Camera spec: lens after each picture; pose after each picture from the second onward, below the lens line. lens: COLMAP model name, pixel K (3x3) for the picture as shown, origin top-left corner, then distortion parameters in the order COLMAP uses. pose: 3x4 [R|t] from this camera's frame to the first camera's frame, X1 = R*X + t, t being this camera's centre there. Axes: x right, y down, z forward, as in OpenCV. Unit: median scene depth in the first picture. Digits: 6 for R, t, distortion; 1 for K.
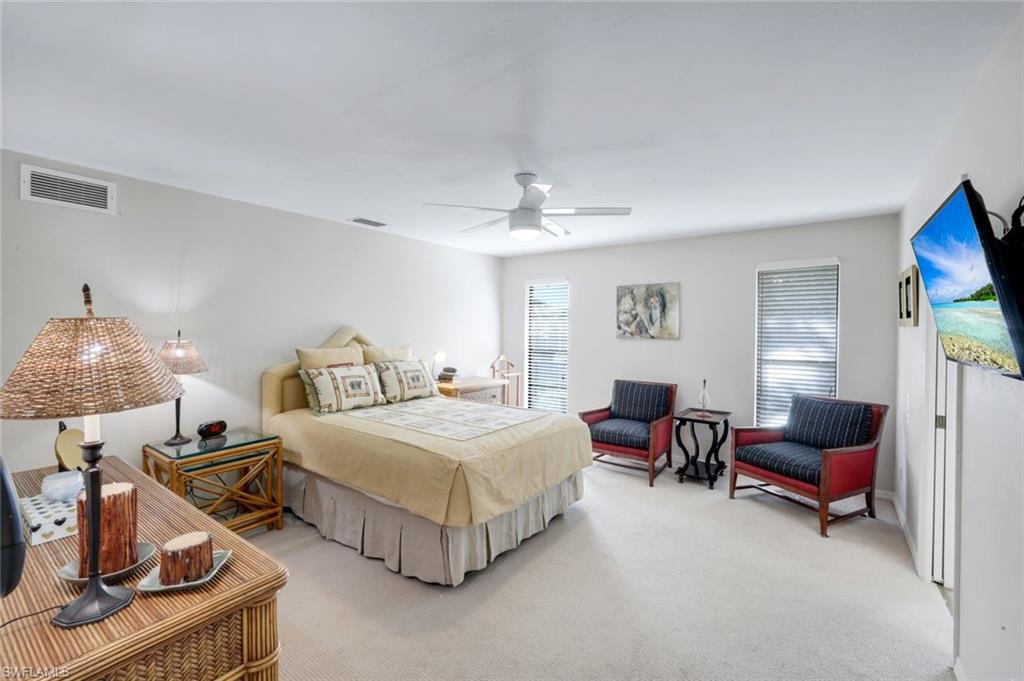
lens RADIAL K [[445.9, 0, 511.1], [0, 445.9, 337.6], [0, 0, 1]] dist [0.002459, 0.000550]
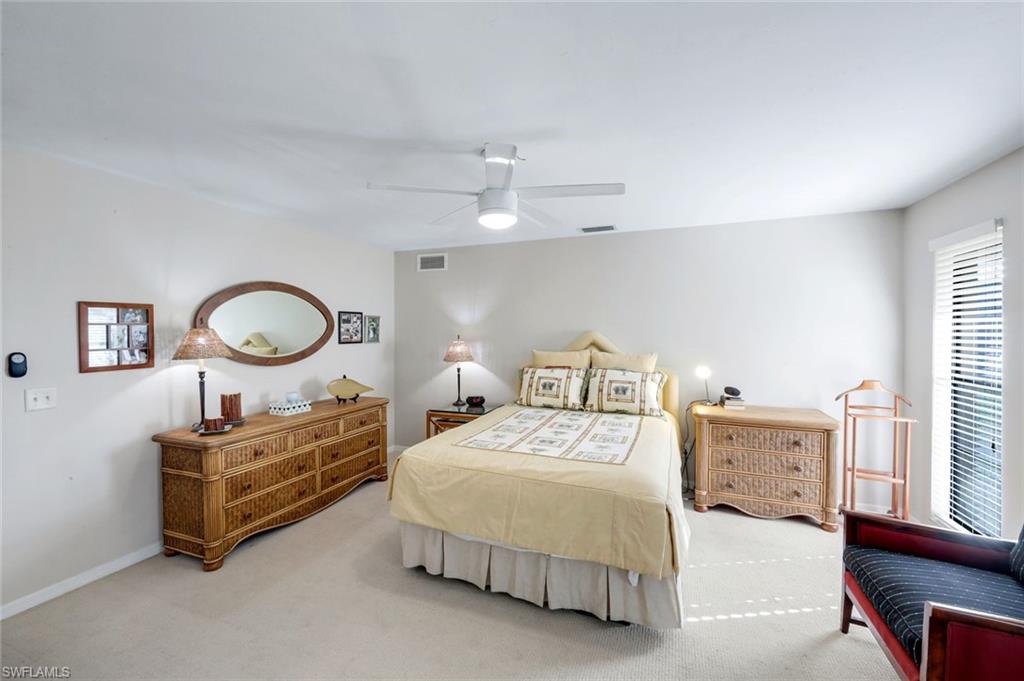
lens RADIAL K [[422.6, 0, 511.9], [0, 422.6, 337.8], [0, 0, 1]] dist [0.001583, -0.000297]
pose [[0.227100, 0.013302, -0.973781, 0.658211], [-0.020239, 0.999755, 0.008937, -0.019448], [0.973661, 0.017679, 0.227314, 0.696766]]
